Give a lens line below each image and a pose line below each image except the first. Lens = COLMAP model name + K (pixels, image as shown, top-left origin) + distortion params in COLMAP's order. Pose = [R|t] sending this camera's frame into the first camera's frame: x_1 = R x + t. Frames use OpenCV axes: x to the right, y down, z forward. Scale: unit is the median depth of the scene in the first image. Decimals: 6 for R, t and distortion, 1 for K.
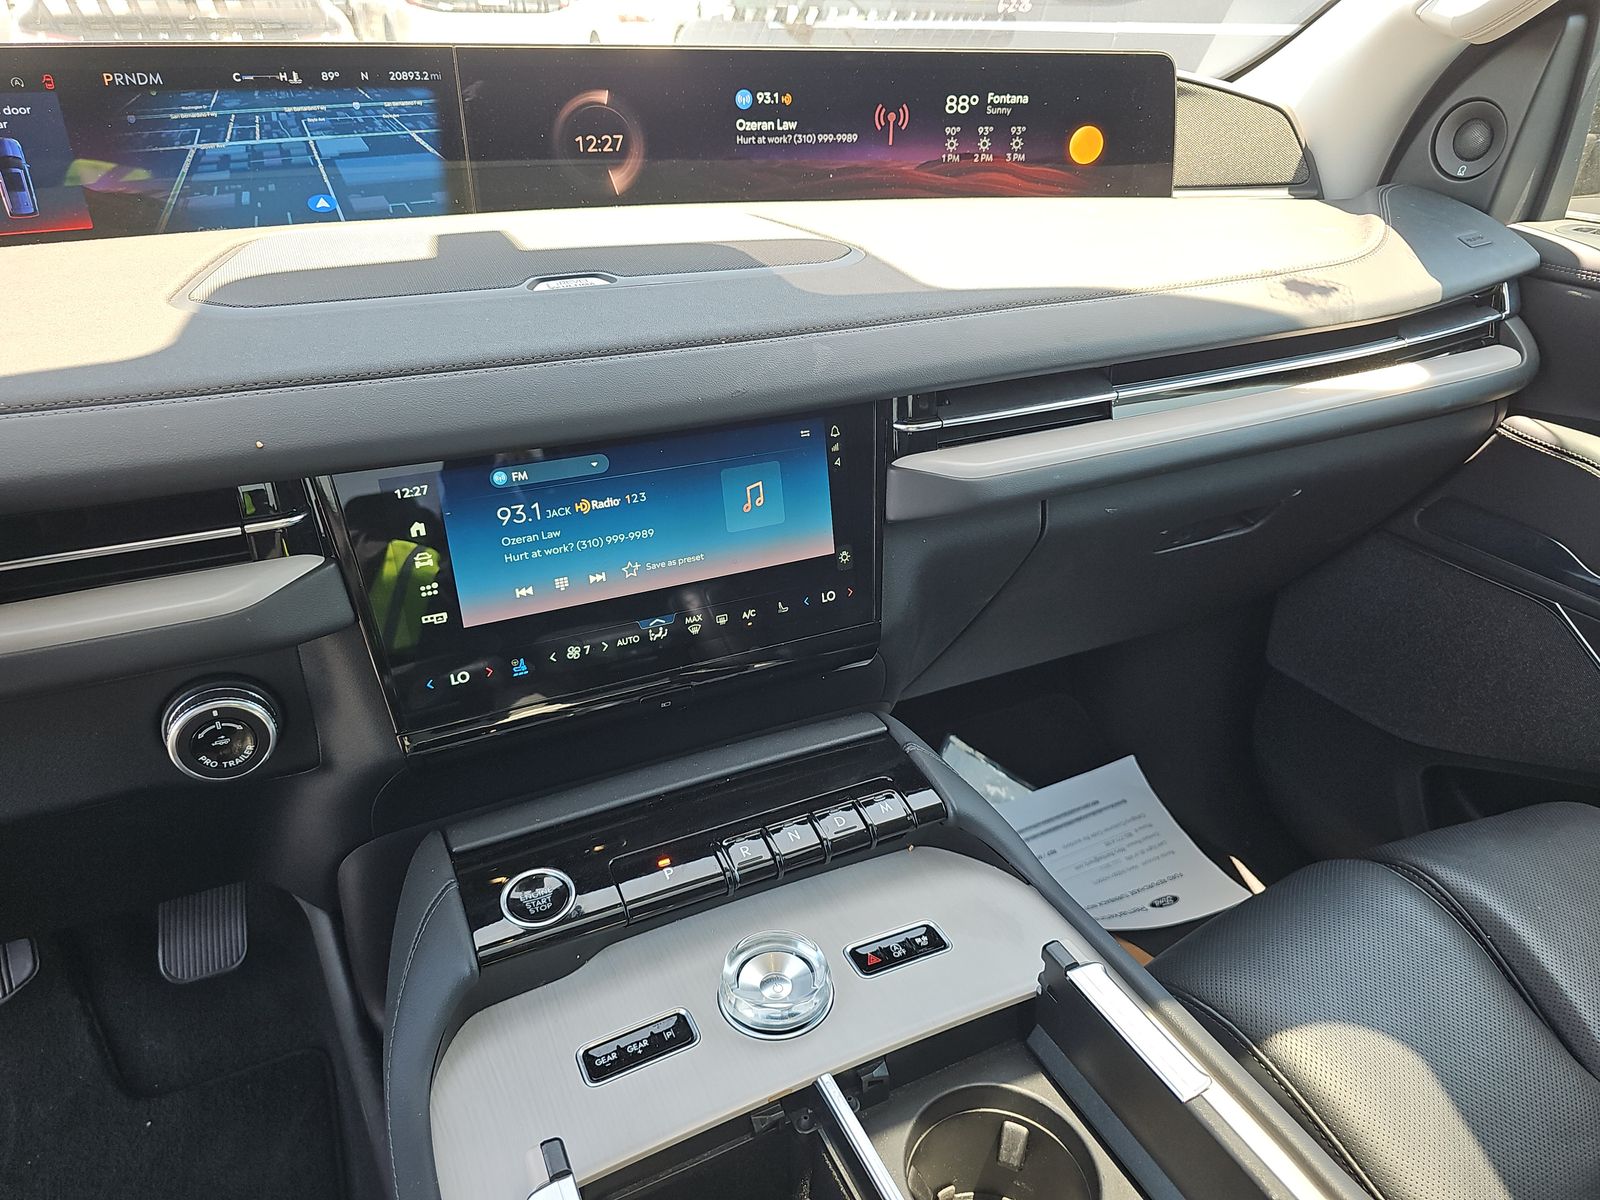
lens RADIAL K [[1083.2, 0, 793.5], [0, 1083.2, 581.0], [0, 0, 1]] dist [0.058607, -0.057545]
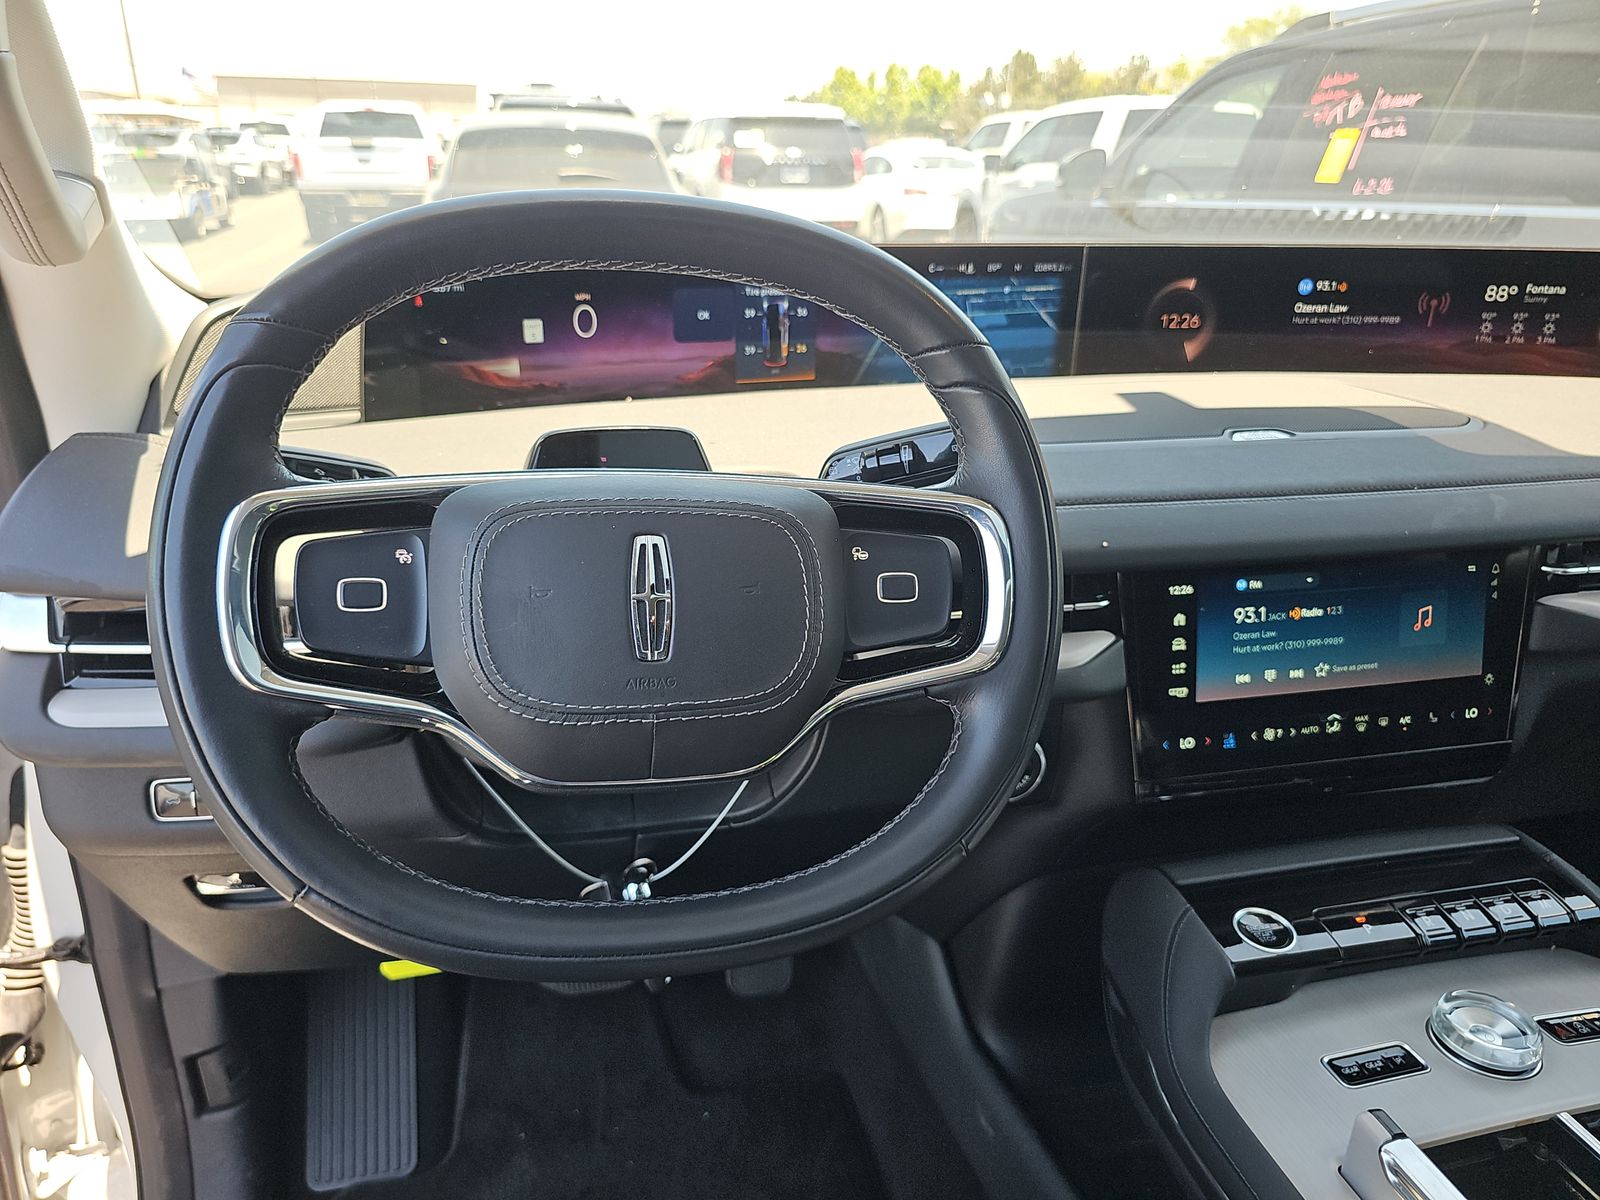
lens RADIAL K [[1125.0, 0, 800.0], [0, 1125.0, 600.0], [0, 0, 1]] dist [0.027319, -0.010980]
pose [[0.979411, 0.074908, -0.187464, -0.375518], [-0.097442, 0.988688, -0.114021, 0.086261], [0.176802, 0.129940, 0.975631, -0.252847]]
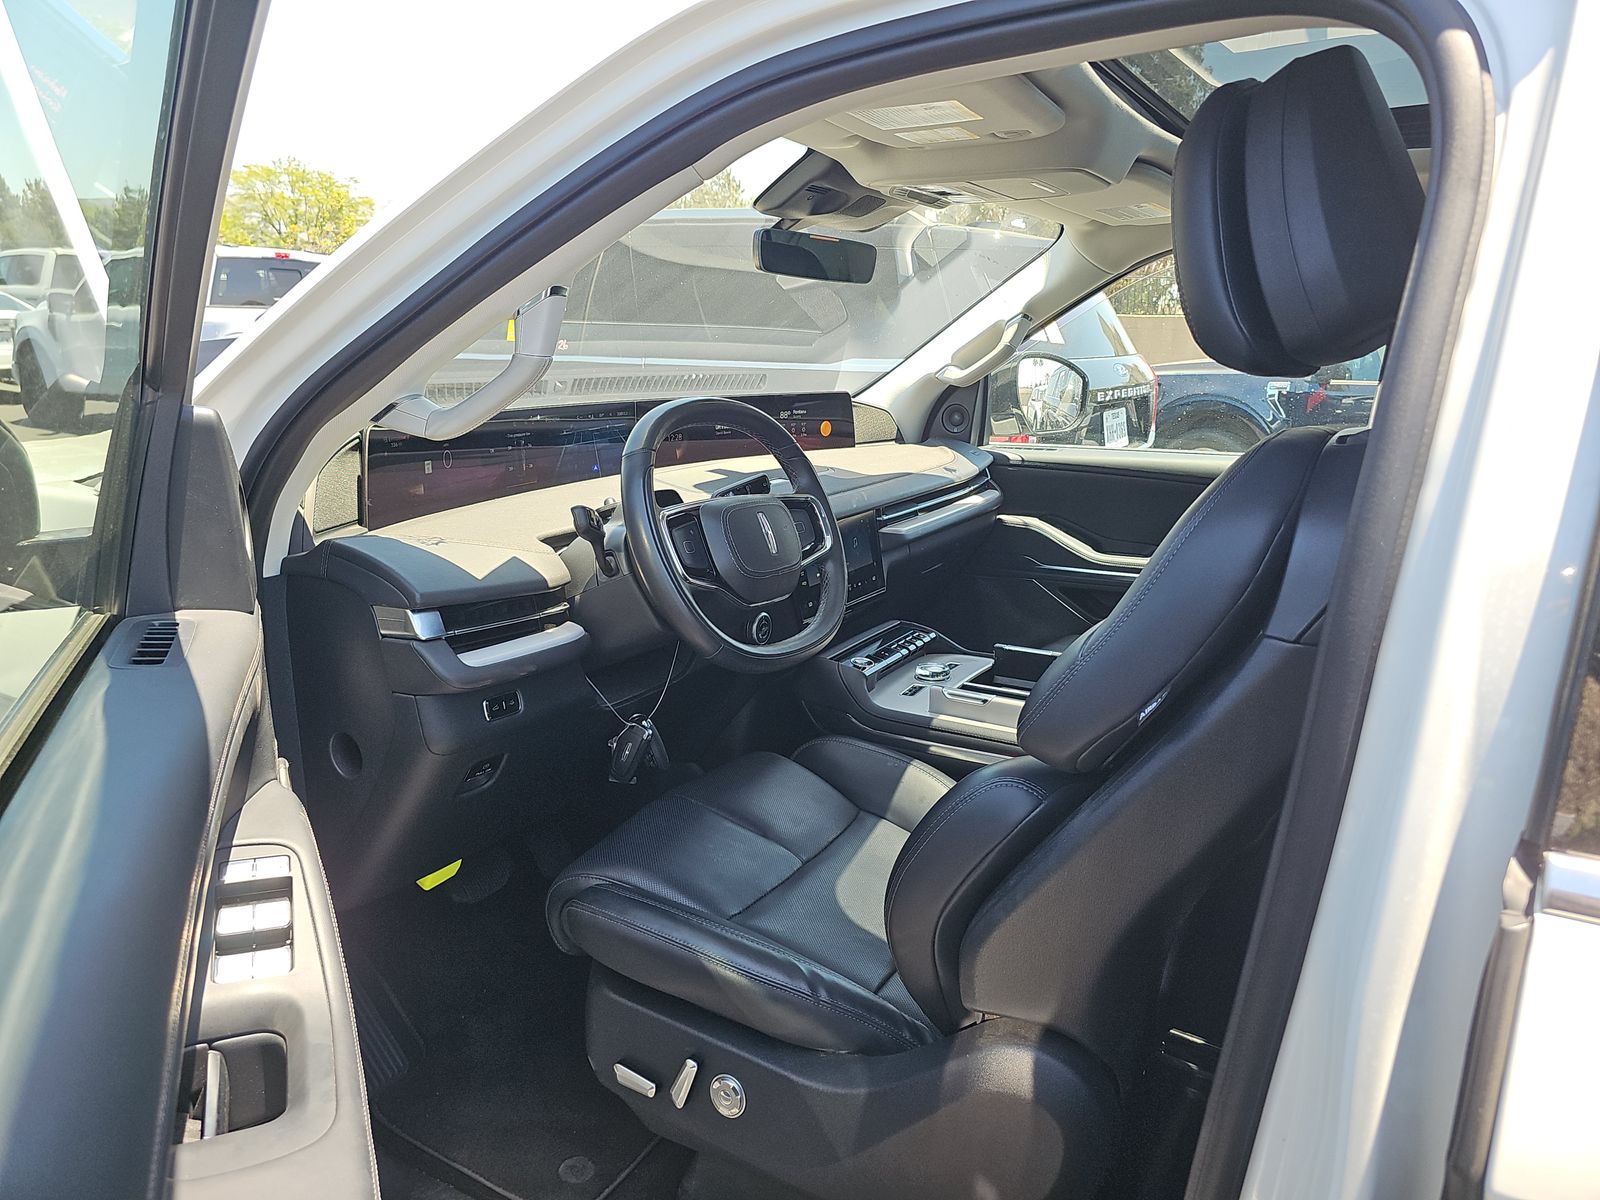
lens RADIAL K [[1125.0, 0, 800.0], [0, 1125.0, 600.0], [0, 0, 1]] dist [0.027319, -0.010980]
pose [[0.818327, -0.134525, 0.558789, -1.457105], [0.265125, 0.950959, -0.159329, 0.395265], [-0.509951, 0.278532, 0.813861, -1.022644]]
